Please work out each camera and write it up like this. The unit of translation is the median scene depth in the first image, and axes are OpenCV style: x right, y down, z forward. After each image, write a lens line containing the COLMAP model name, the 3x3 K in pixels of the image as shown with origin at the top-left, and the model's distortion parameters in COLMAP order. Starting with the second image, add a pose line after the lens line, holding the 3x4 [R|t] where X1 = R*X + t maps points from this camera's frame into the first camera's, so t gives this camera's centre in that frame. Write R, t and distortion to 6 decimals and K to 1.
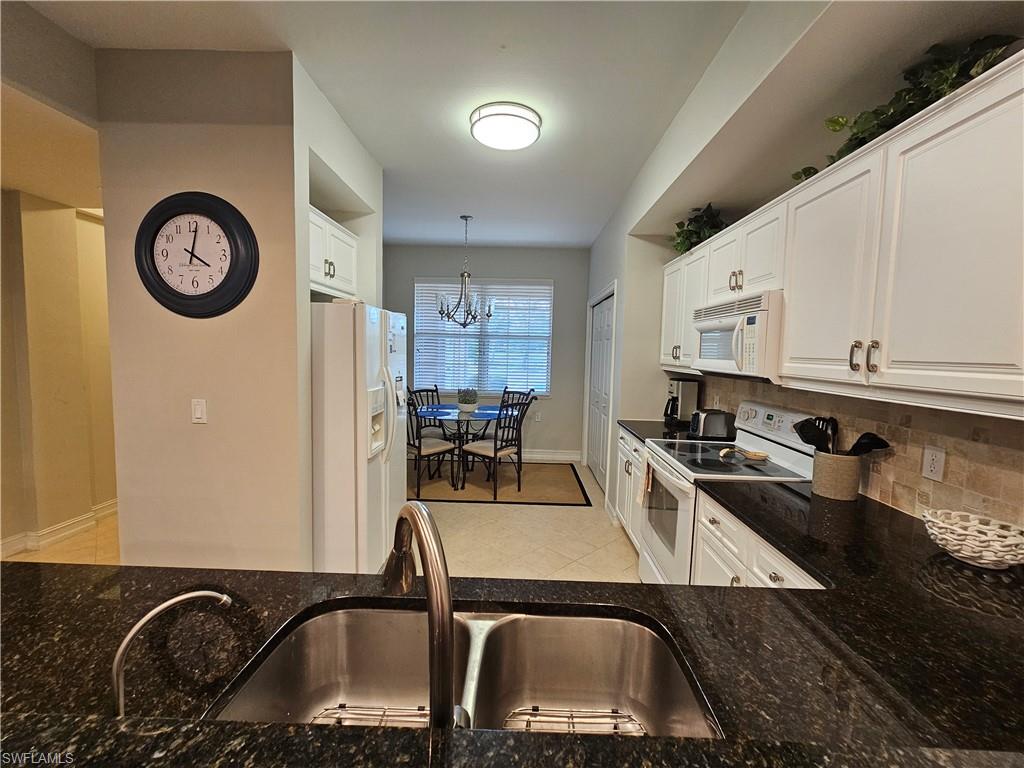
lens RADIAL K [[415.3, 0, 512.7], [0, 415.3, 379.4], [0, 0, 1]] dist [0.014145, 0.000396]
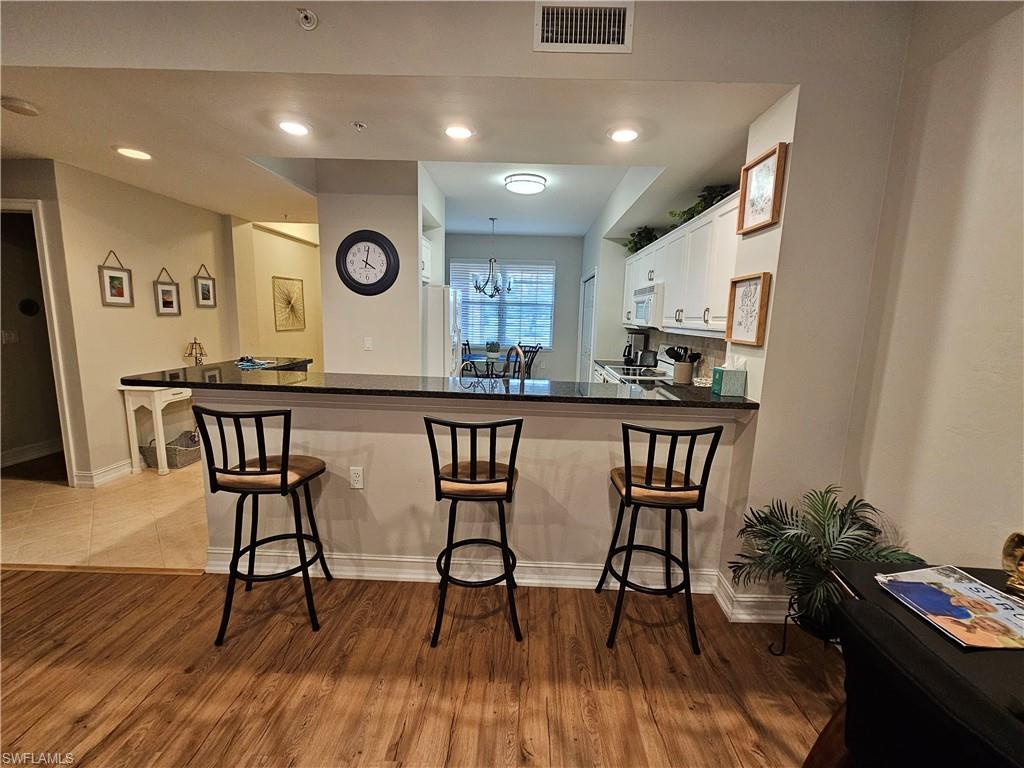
lens RADIAL K [[415.3, 0, 515.8], [0, 415.3, 378.6], [0, 0, 1]] dist [0.014145, 0.000396]
pose [[0.999970, 0.005477, -0.005452, -0.031618], [-0.005032, 0.996902, 0.078488, 0.049545], [0.005865, -0.078458, 0.996900, -0.572979]]
